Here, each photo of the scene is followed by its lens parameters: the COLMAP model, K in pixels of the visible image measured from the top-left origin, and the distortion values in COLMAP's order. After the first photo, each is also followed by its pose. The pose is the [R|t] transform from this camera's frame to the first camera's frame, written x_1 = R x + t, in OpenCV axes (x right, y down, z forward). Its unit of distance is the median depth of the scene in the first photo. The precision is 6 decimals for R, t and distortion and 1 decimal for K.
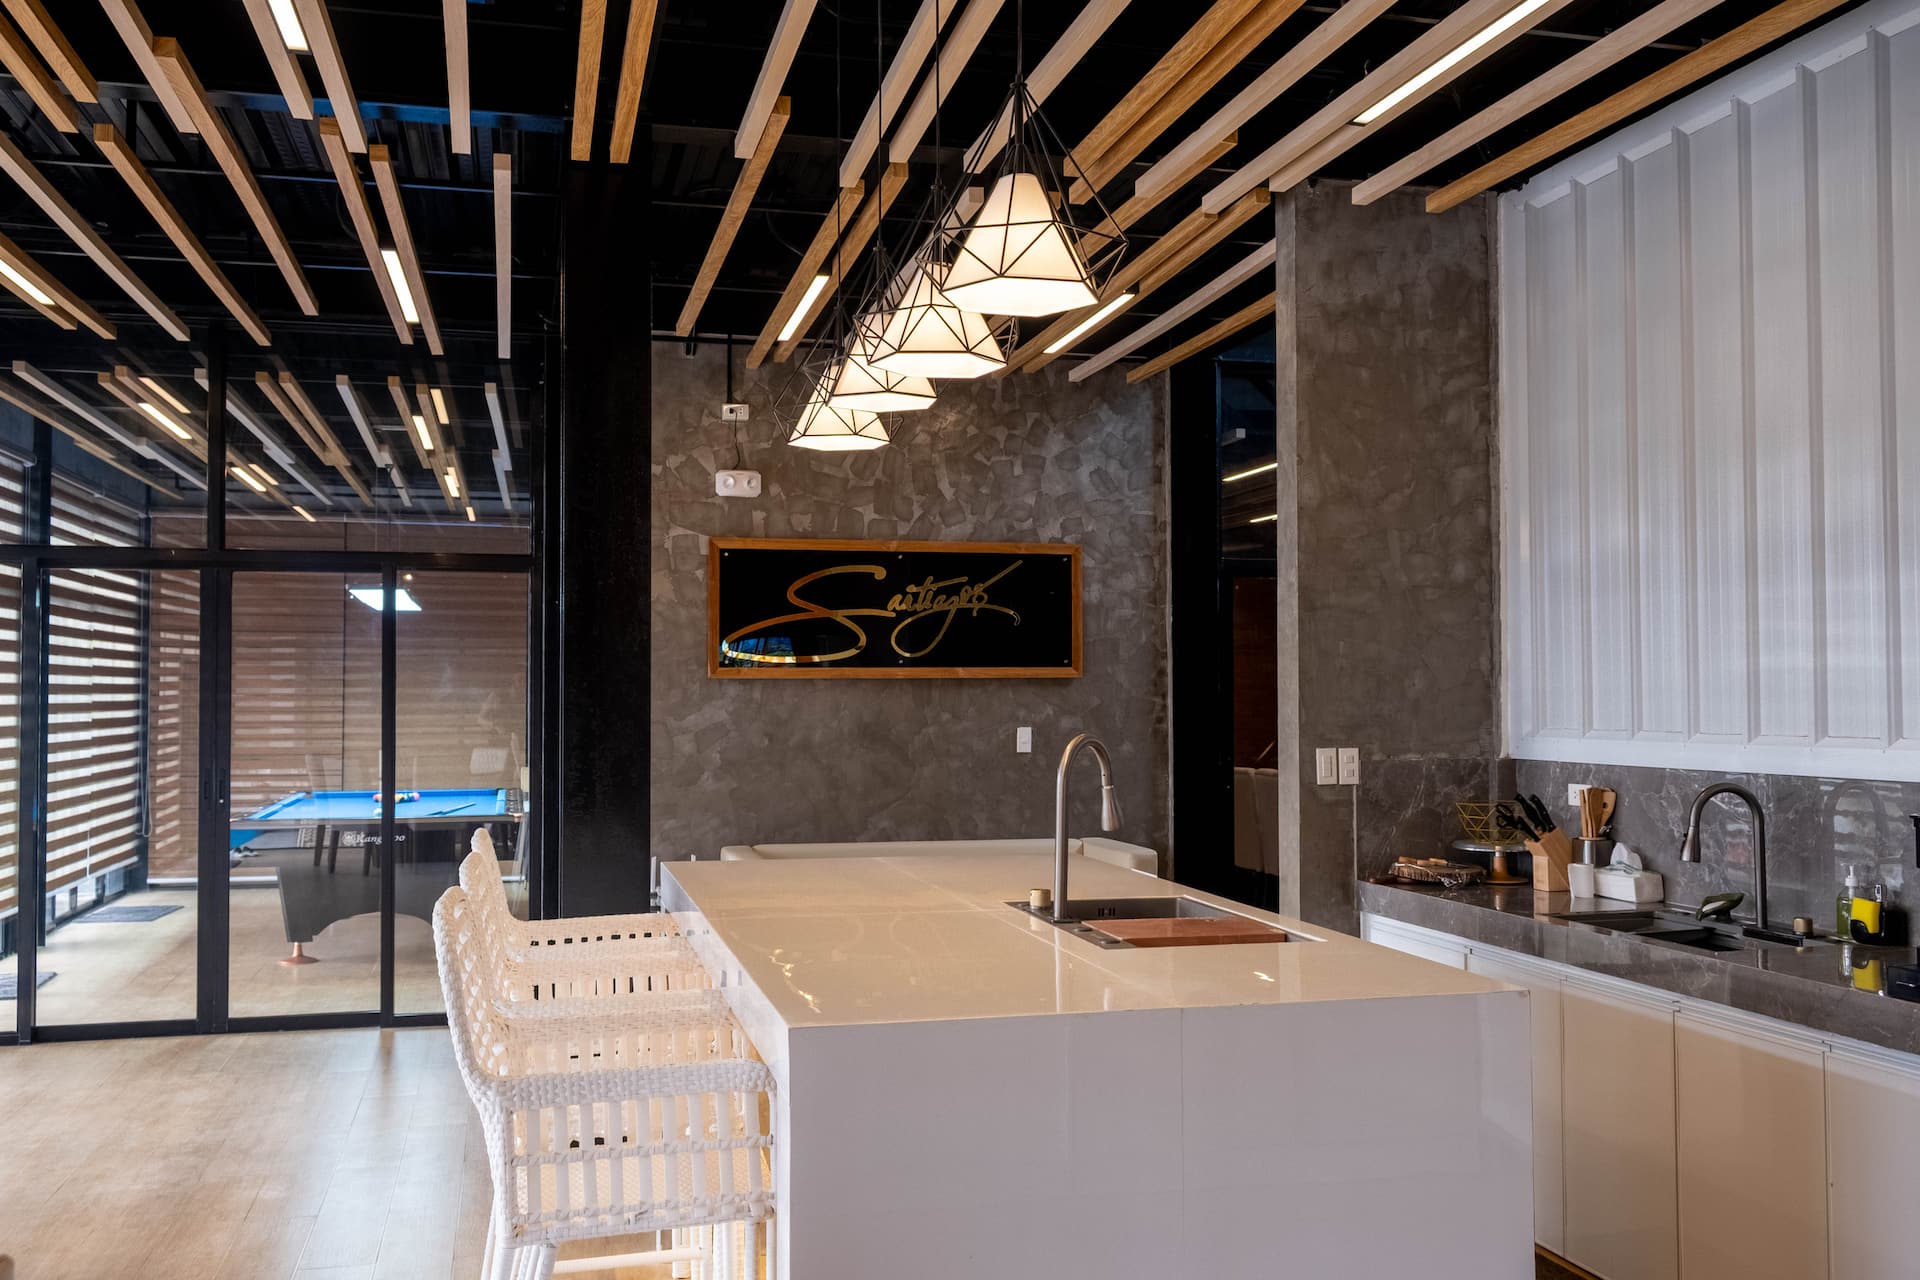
lens RADIAL K [[1683.6, 0, 959.2], [0, 1683.6, 645.9], [0, 0, 1]] dist [0.012673, -0.019608]
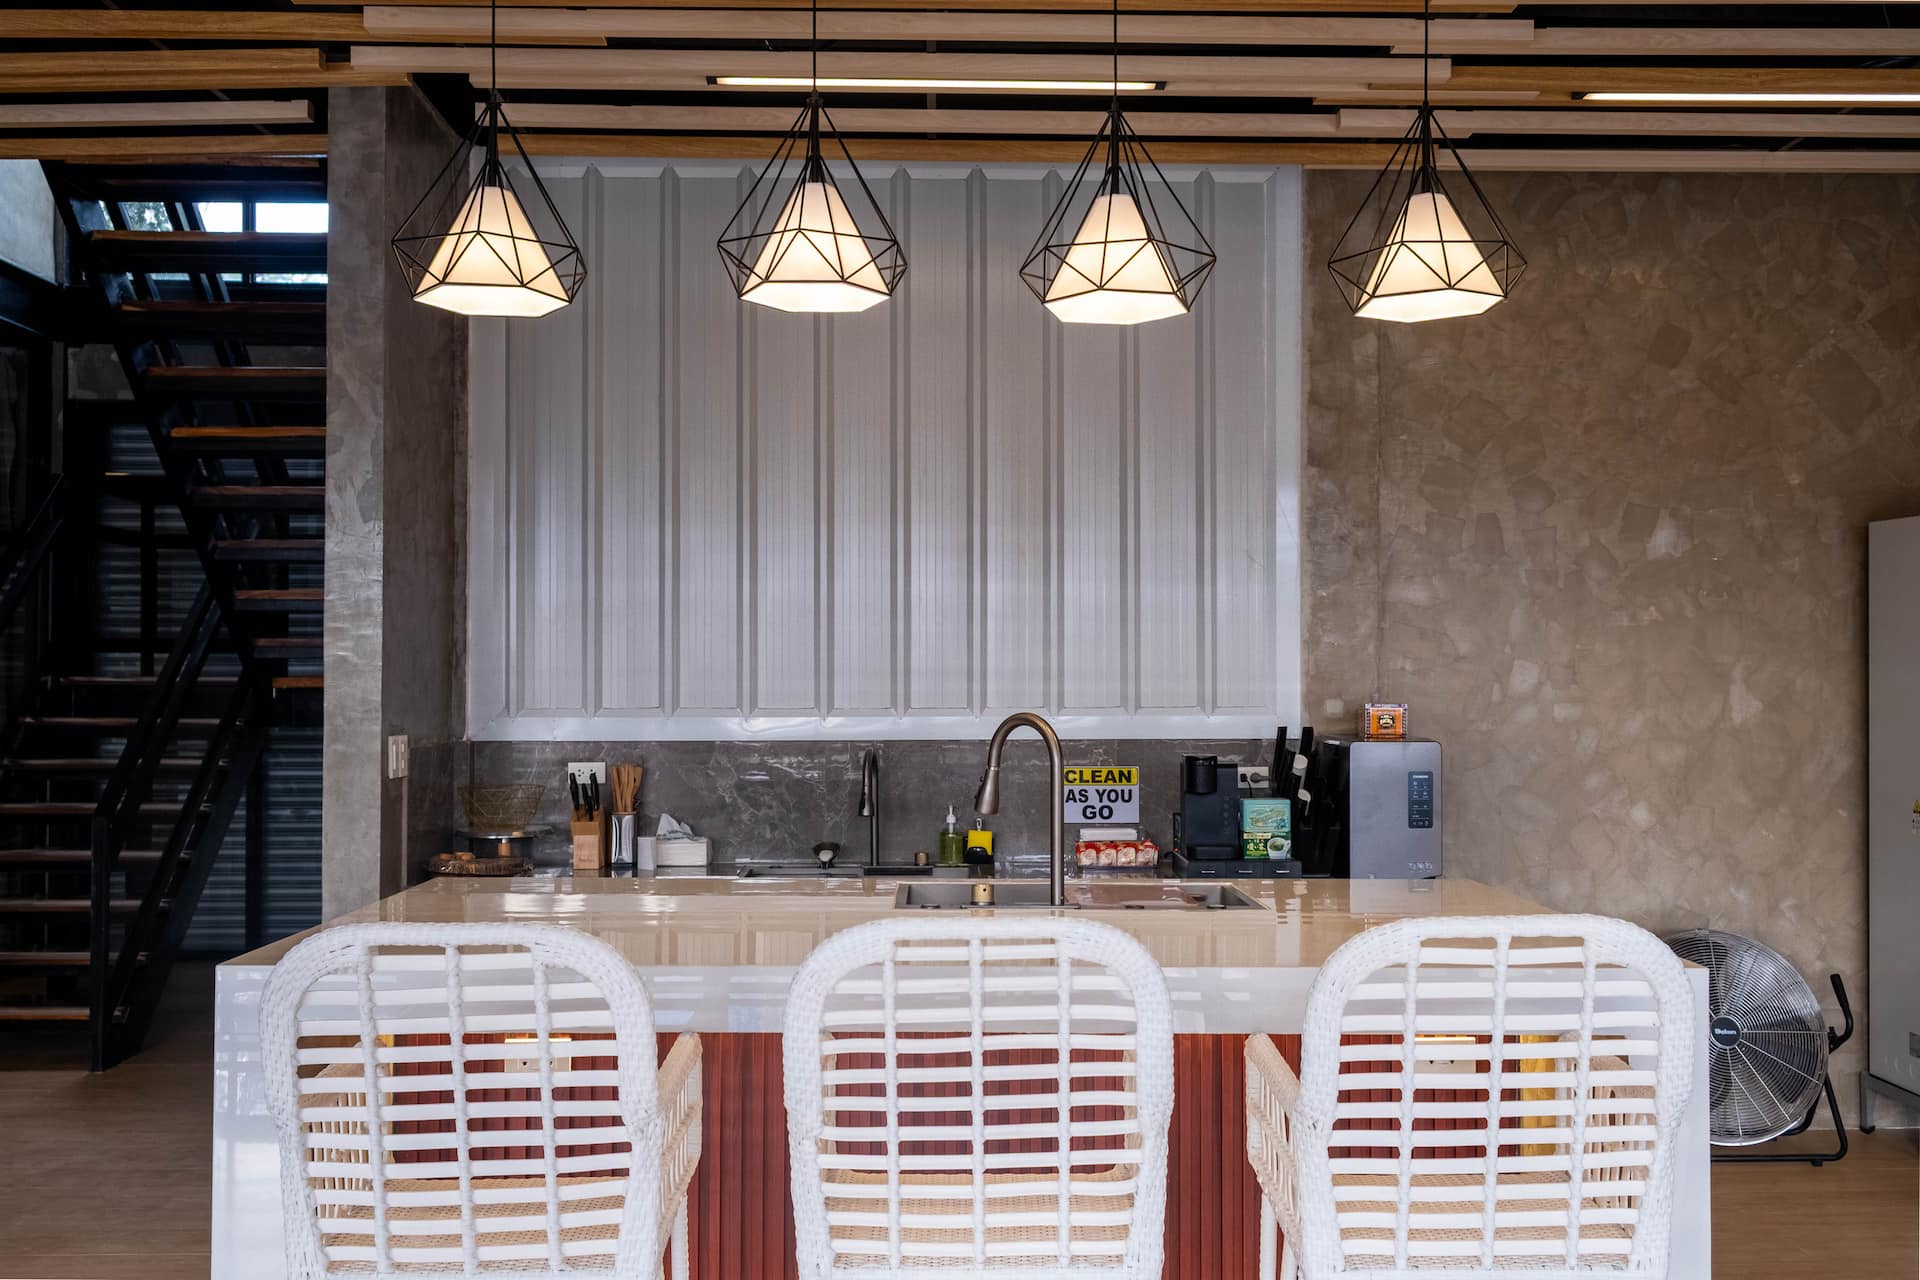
lens RADIAL K [[1683.6, 0, 965.4], [0, 1683.6, 638.8], [0, 0, 1]] dist [0.012673, -0.019608]
pose [[0.228464, 0.020859, 0.973329, -0.470279], [-0.030904, 0.999422, -0.014165, 0.012243], [-0.973062, -0.026844, 0.228976, 0.450508]]
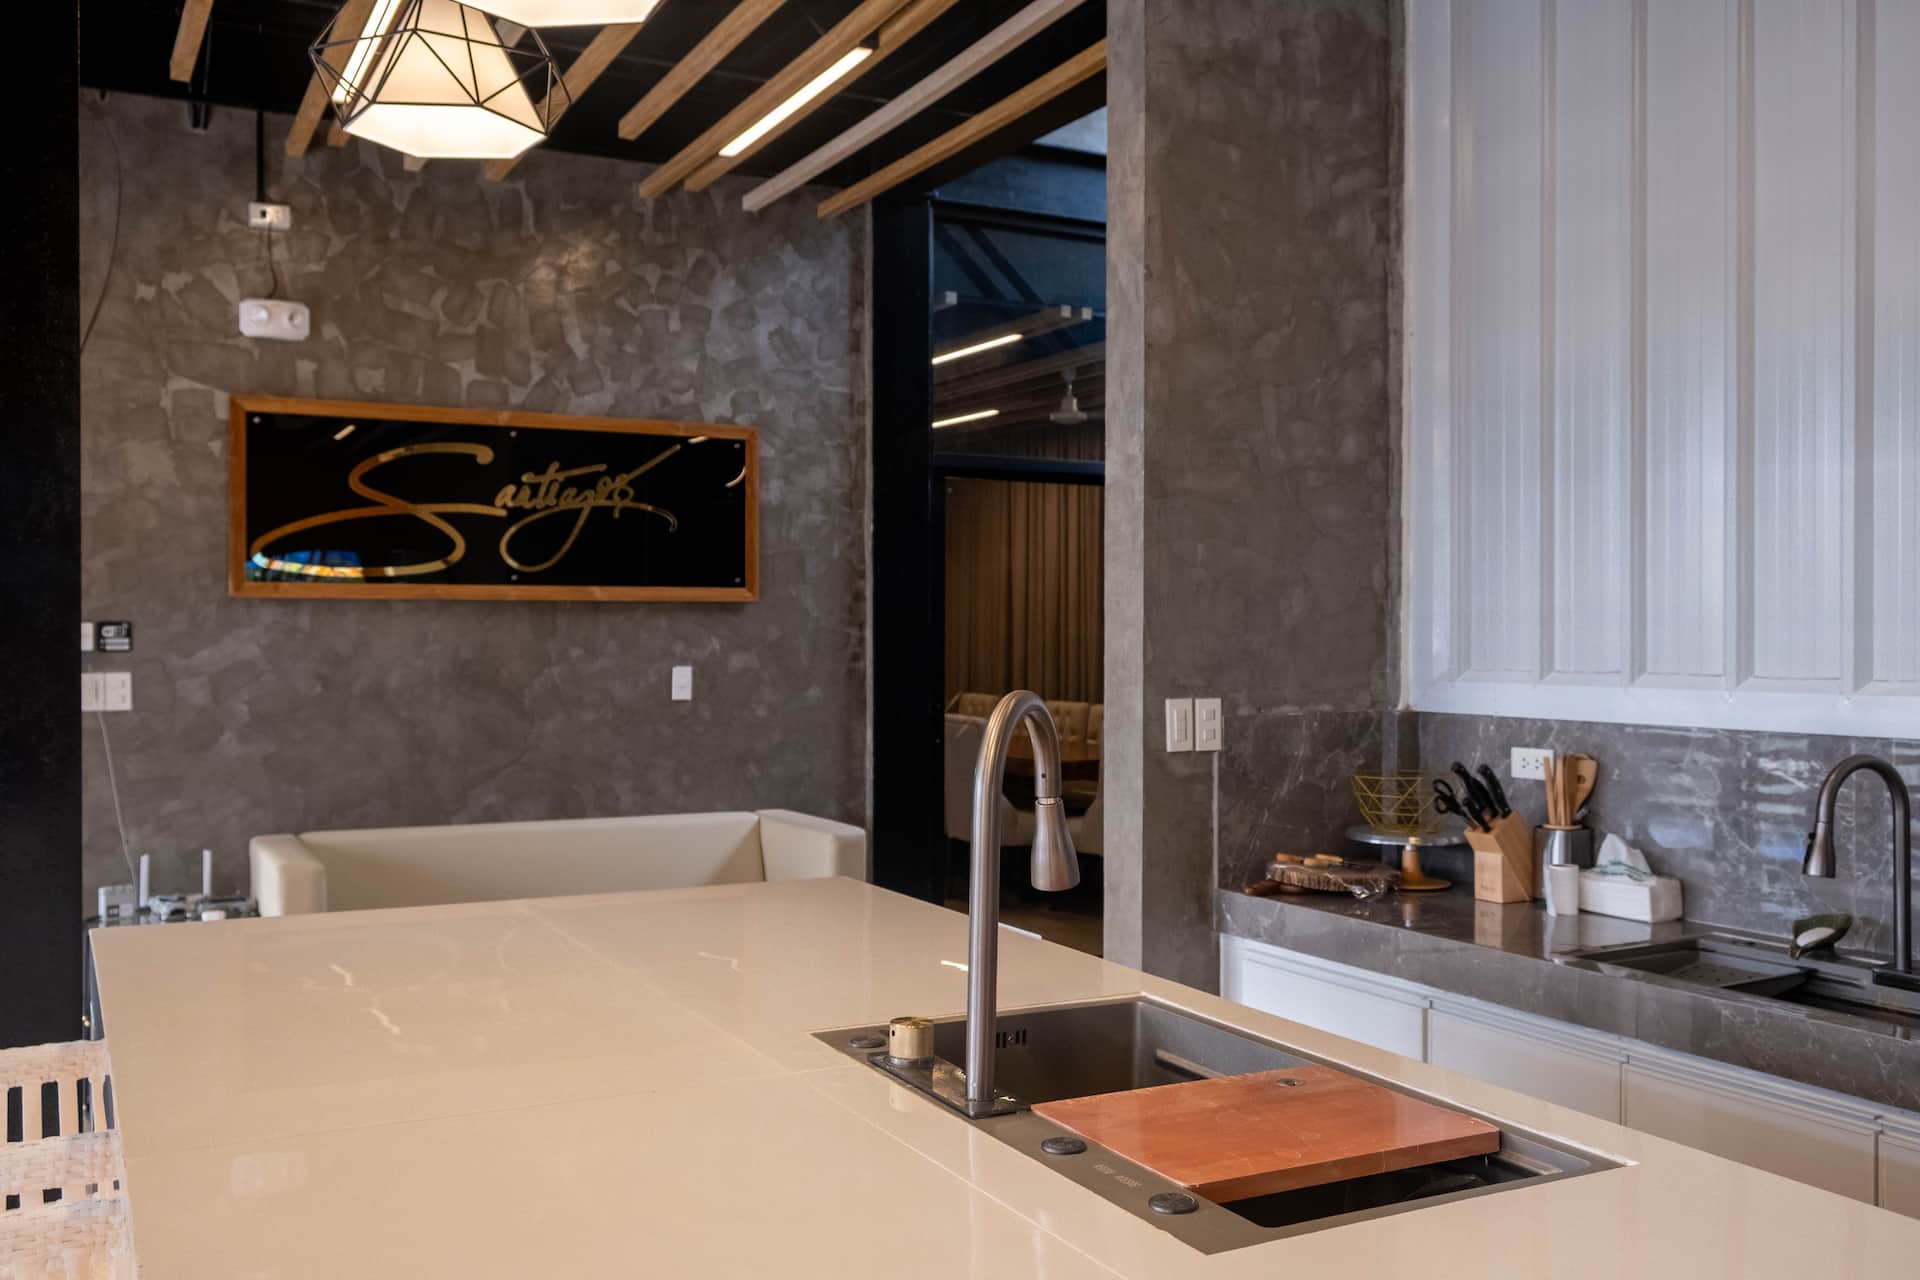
lens RADIAL K [[1683.6, 0, 964.3], [0, 1683.6, 646.0], [0, 0, 1]] dist [0.012673, -0.019608]
pose [[0.970112, 0.001490, 0.242653, -0.028702], [-0.010759, 0.999262, 0.036879, 0.012813], [-0.242419, -0.038388, 0.969412, 0.307610]]
